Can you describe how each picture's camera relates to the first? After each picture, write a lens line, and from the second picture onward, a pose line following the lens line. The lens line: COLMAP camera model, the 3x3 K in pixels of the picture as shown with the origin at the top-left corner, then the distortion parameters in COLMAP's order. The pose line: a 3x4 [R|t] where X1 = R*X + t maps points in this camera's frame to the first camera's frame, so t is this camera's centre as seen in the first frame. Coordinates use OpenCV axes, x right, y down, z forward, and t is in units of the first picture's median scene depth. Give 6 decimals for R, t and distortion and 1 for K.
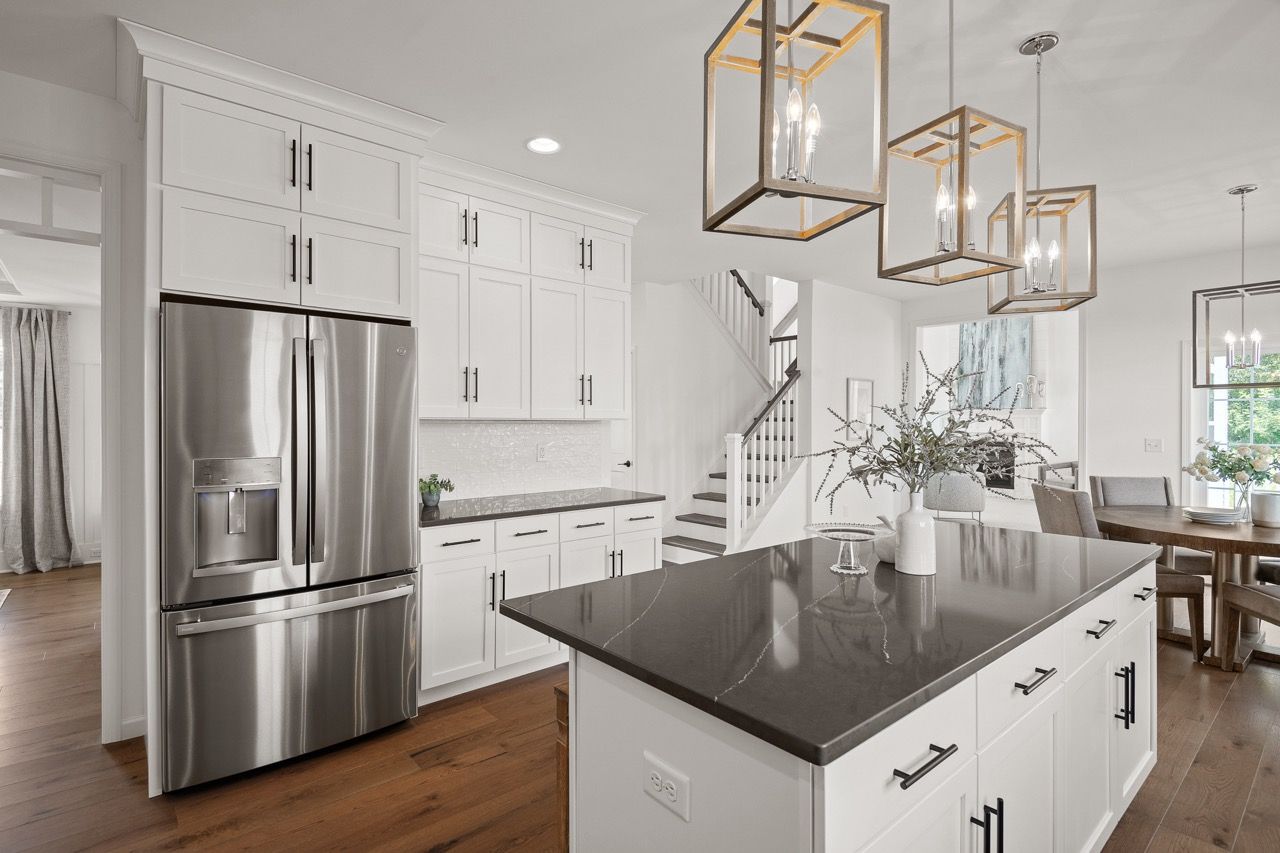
lens RADIAL K [[632.5, 0, 623.0], [0, 632.5, 423.4], [0, 0, 1]] dist [-0.004458, 0.000656]
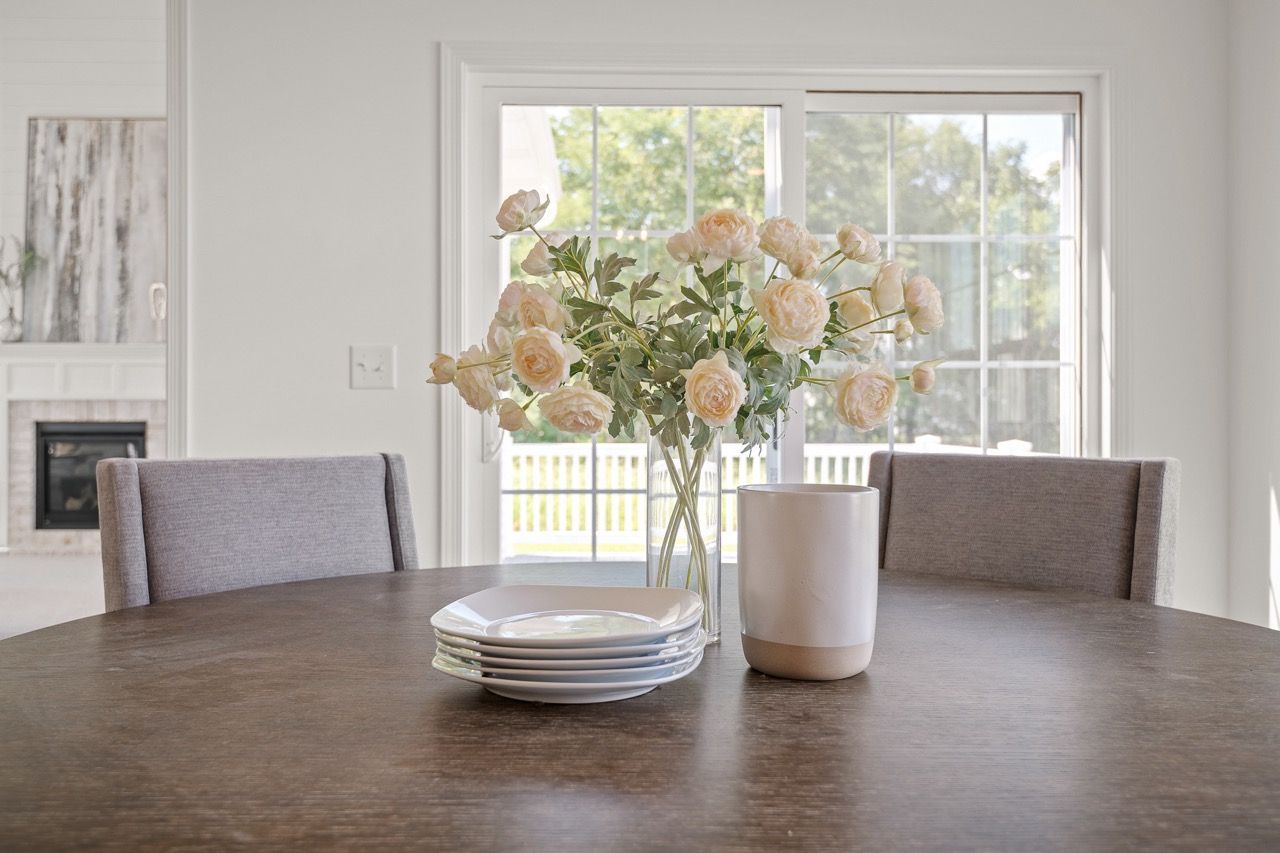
lens RADIAL K [[1075.2, 0, 629.9], [0, 1075.2, 427.3], [0, 0, 1]] dist [-0.004564, -0.000253]
pose [[0.625187, -0.002582, 0.780470, 0.727495], [0.000421, 0.999995, 0.002971, 0.090879], [-0.780474, -0.001529, 0.625186, 0.816220]]
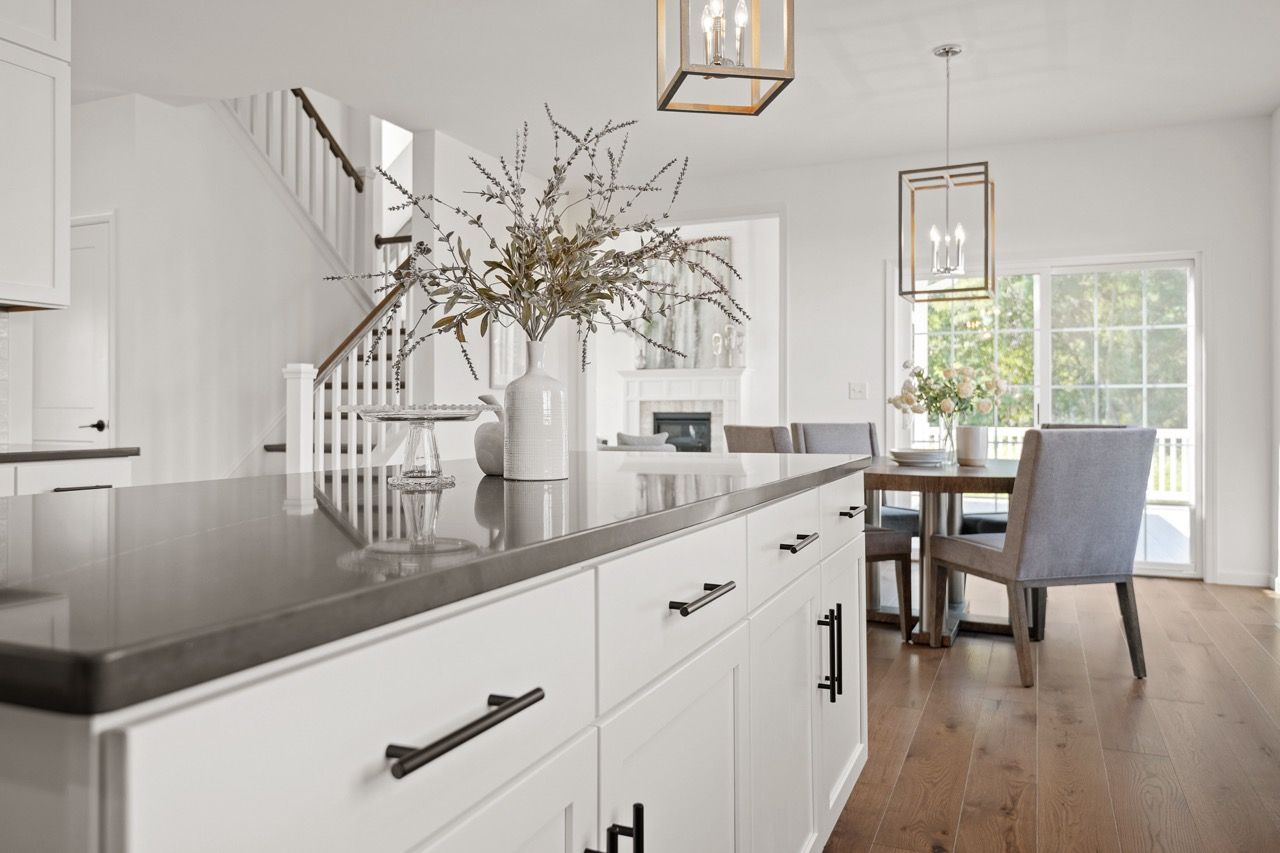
lens RADIAL K [[941.6, 0, 630.4], [0, 941.6, 404.1], [0, 0, 1]] dist [0.041474, -0.026919]
pose [[0.894126, 0.005802, 0.447777, 0.083000], [-0.000606, 0.999931, -0.011748, 0.094504], [-0.447814, 0.010233, 0.894068, 0.103721]]
